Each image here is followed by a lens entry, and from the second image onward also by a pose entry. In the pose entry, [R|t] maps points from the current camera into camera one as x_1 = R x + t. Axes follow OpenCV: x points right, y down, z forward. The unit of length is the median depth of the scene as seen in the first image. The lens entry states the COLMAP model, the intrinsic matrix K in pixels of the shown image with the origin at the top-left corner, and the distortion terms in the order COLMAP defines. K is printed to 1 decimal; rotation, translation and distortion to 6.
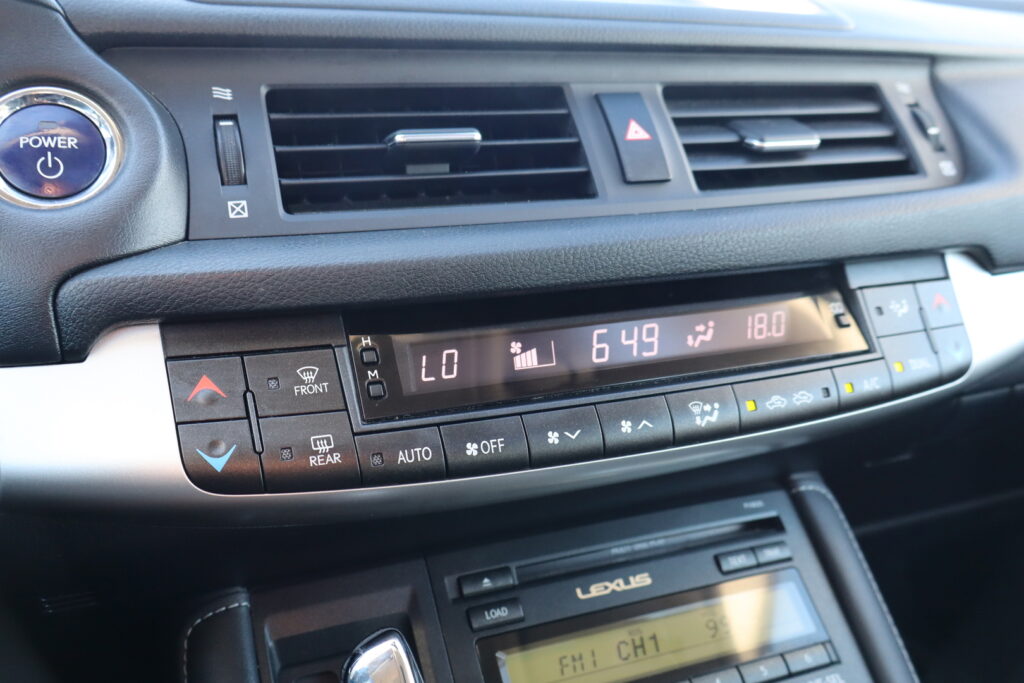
lens RADIAL K [[865.1, 0, 519.8], [0, 865.1, 341.7], [0, 0, 1]] dist [0.016095, -0.019167]
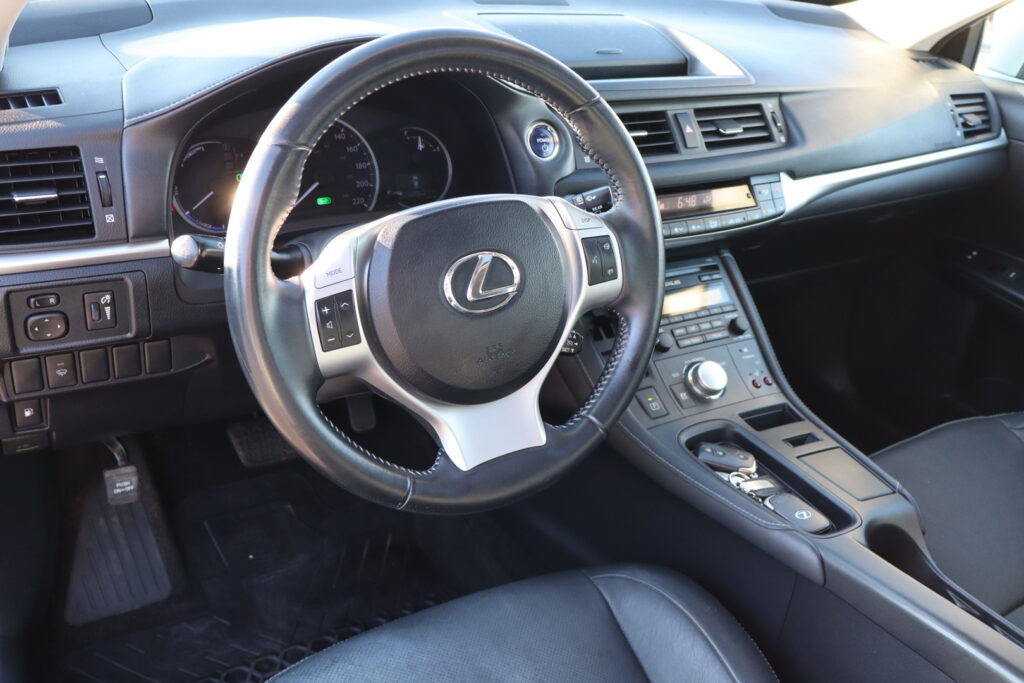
lens RADIAL K [[952.6, 0, 517.4], [0, 952.6, 345.5], [0, 0, 1]] dist [-0.012945, 0.000000]
pose [[0.975974, -0.010252, 0.217645, -1.150170], [-0.029641, 0.983359, 0.179239, -0.081270], [-0.215861, -0.181383, 0.959429, -2.124634]]
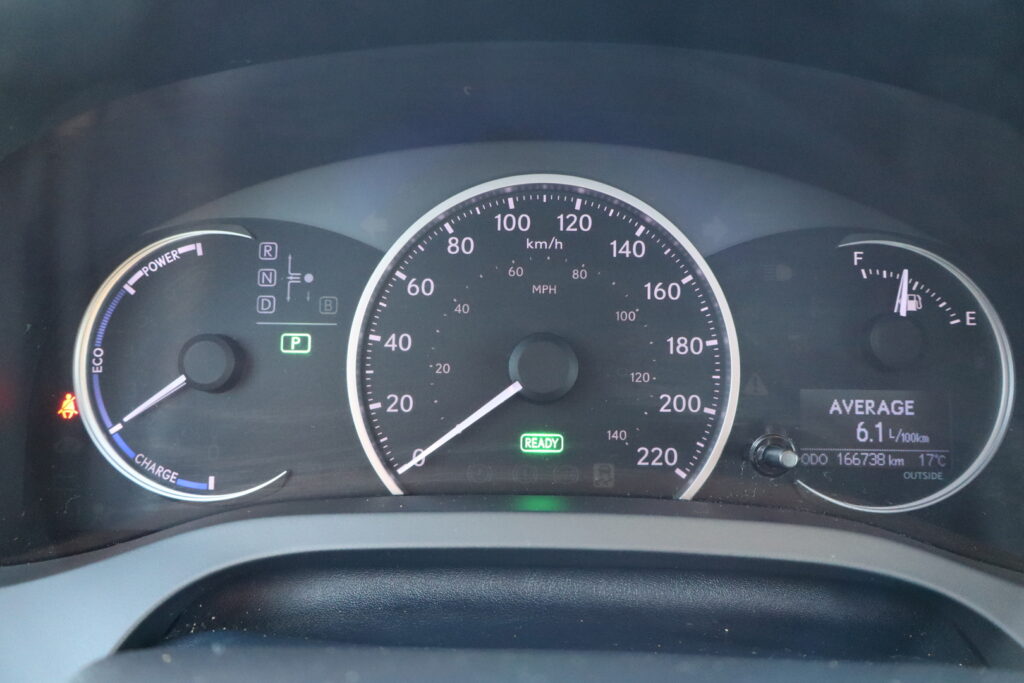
lens RADIAL K [[865.1, 0, 514.9], [0, 865.1, 337.6], [0, 0, 1]] dist [0.016095, -0.019167]
pose [[0.930490, 0.134071, -0.340900, -0.842675], [-0.124397, 0.990962, 0.050189, -0.115833], [0.344548, -0.004293, 0.938759, 0.074446]]
